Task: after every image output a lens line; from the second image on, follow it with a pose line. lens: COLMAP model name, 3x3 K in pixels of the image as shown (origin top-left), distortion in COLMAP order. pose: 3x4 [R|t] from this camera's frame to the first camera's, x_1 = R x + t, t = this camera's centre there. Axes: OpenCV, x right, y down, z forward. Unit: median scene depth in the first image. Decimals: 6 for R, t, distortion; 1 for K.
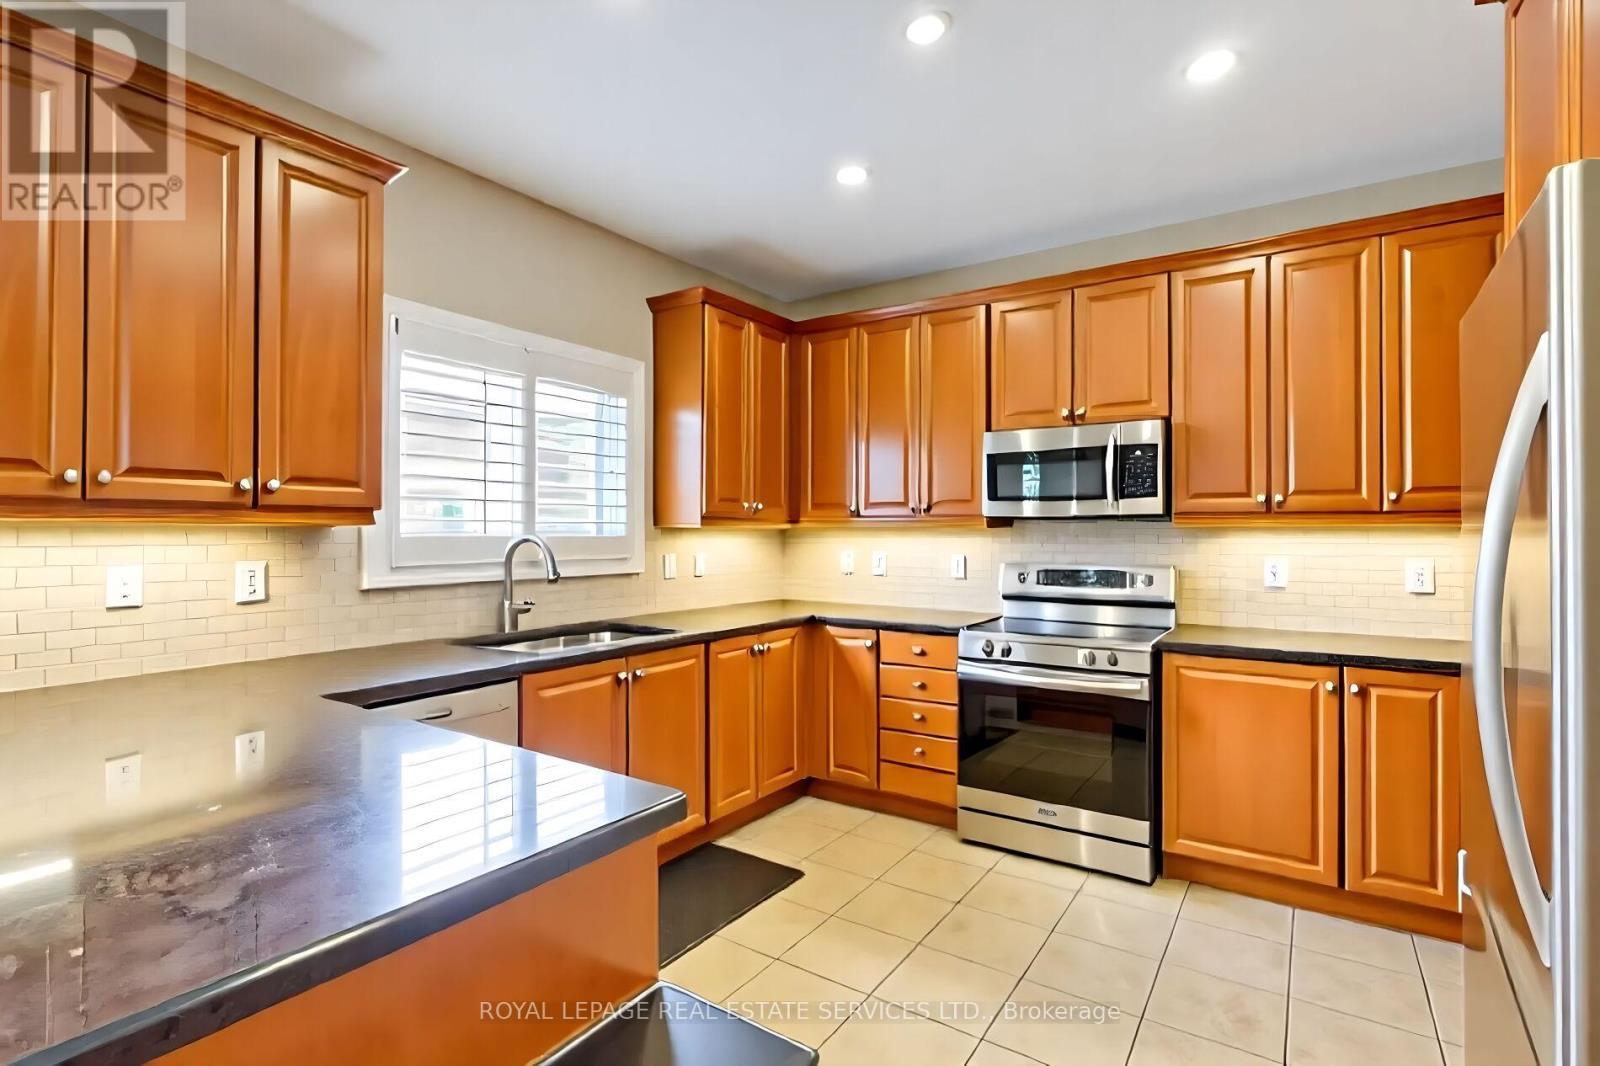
lens RADIAL K [[790.6, 0, 800.0], [0, 790.6, 533.0], [0, 0, 1]] dist [0.000813, 0.000235]
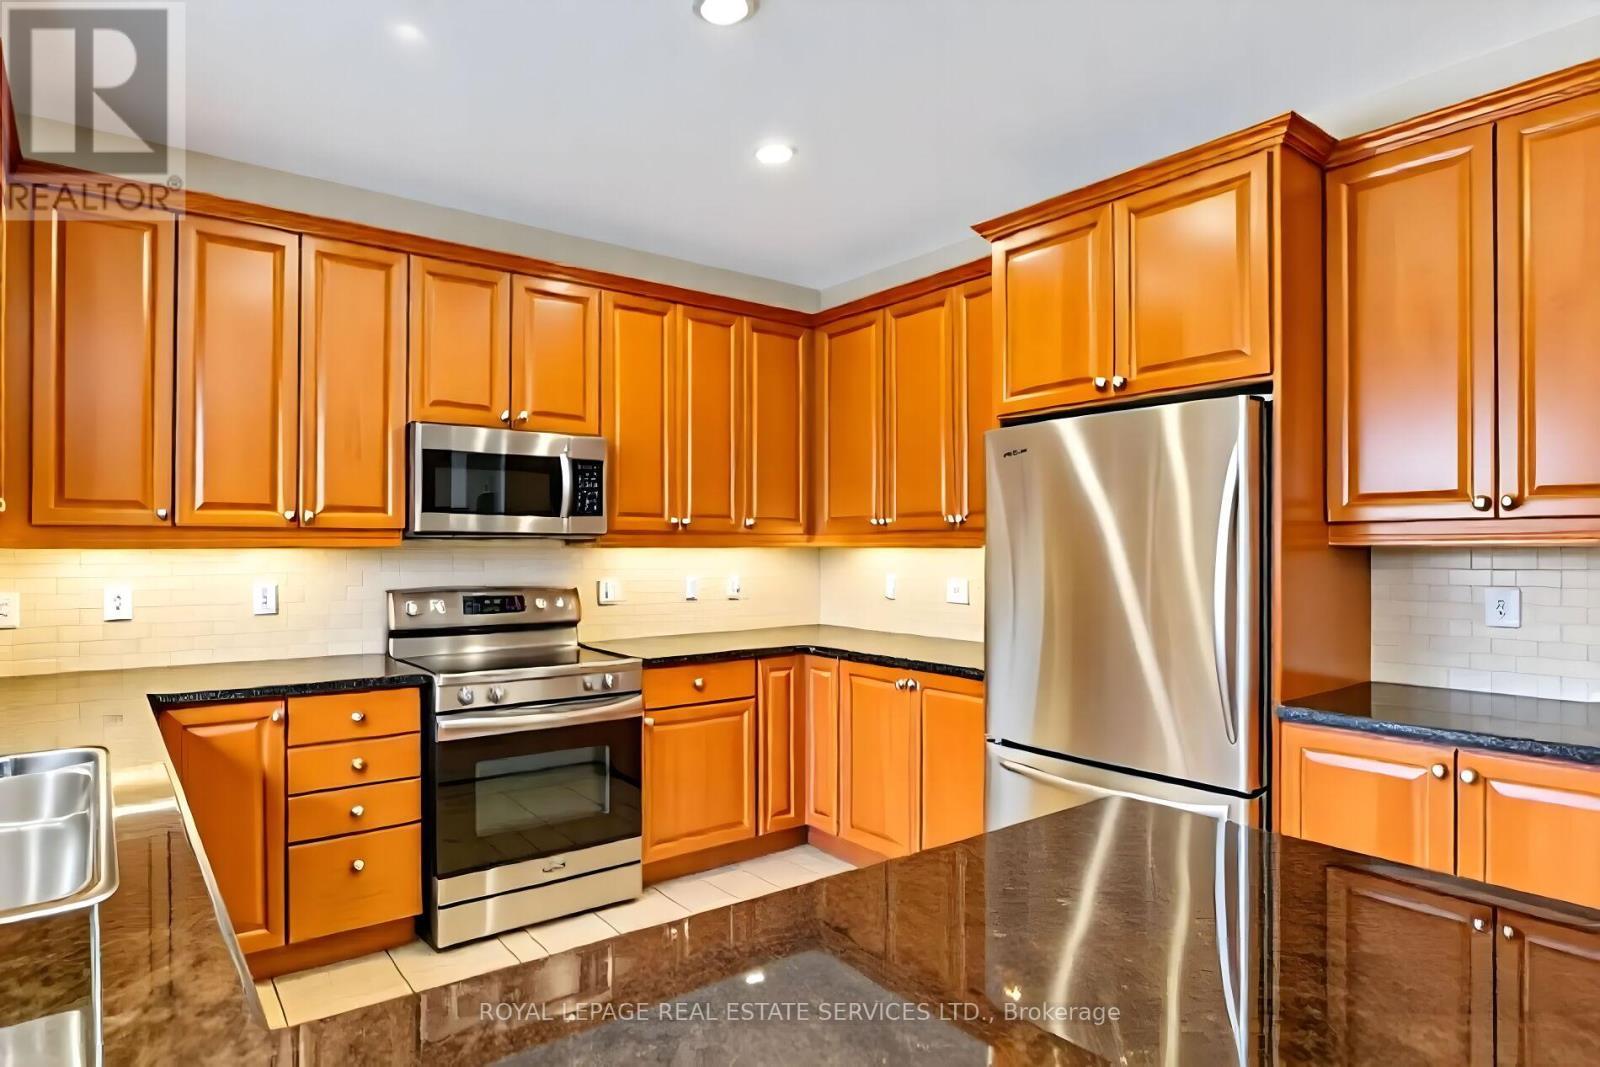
lens RADIAL K [[937.9, 0, 798.5], [0, 937.9, 581.4], [0, 0, 1]] dist [-0.002401, -0.000407]
pose [[0.317619, -0.028331, 0.947795, -0.526653], [0.001935, 0.999571, 0.029230, 0.002219], [-0.948216, -0.007451, 0.317538, 0.355623]]
